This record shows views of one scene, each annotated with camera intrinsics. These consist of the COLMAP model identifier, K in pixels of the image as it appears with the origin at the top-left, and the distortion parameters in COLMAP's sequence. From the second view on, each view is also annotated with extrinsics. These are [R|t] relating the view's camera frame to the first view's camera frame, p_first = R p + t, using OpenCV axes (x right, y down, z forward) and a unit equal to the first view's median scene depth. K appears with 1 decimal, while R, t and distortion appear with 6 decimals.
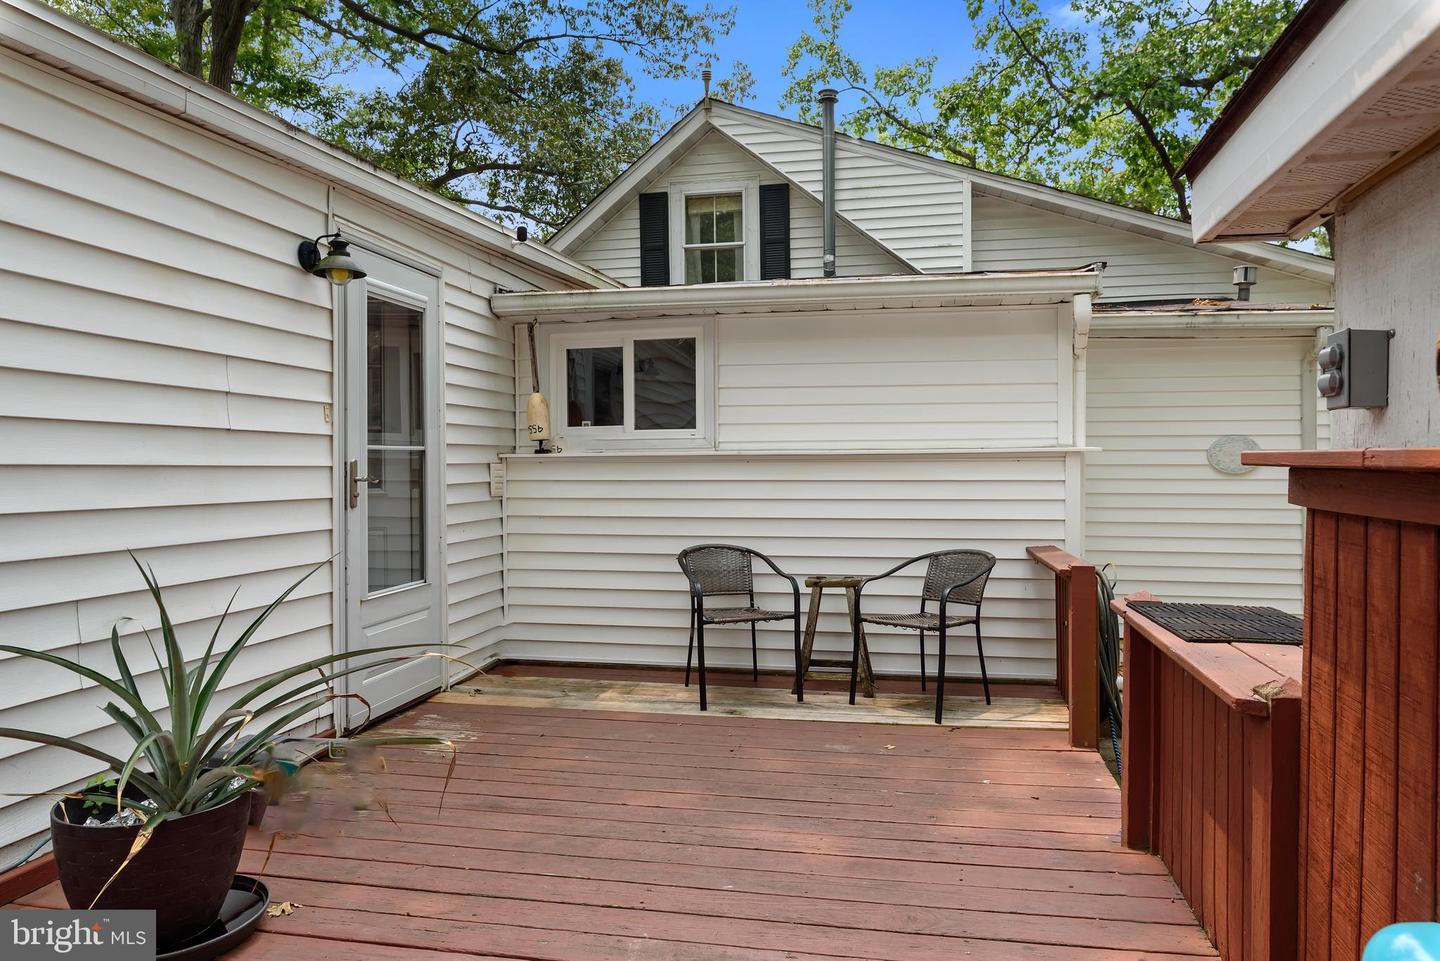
lens RADIAL K [[978.6, 0, 721.5], [0, 978.6, 478.2], [0, 0, 1]] dist [0.012047, 0.009661]
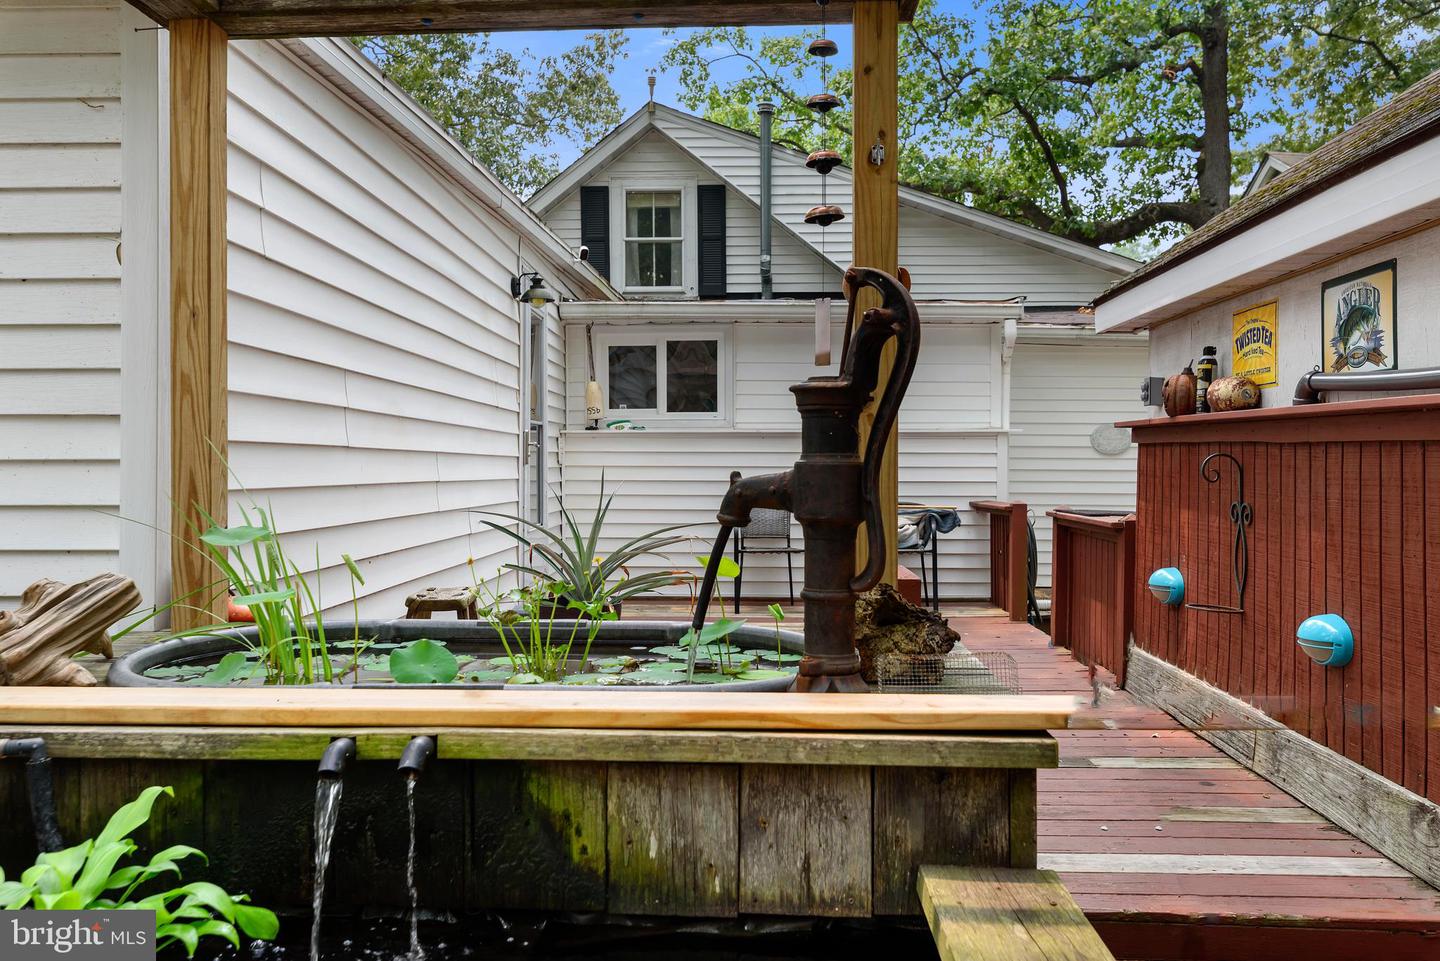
lens RADIAL K [[1250.1, 0, 717.9], [0, 1250.1, 478.1], [0, 0, 1]] dist [0.041335, 0.001127]
pose [[0.984167, 0.004765, 0.177181, -0.184038], [-0.004452, 0.999988, -0.002166, 0.022910], [-0.177190, 0.001343, 0.984176, -0.351734]]
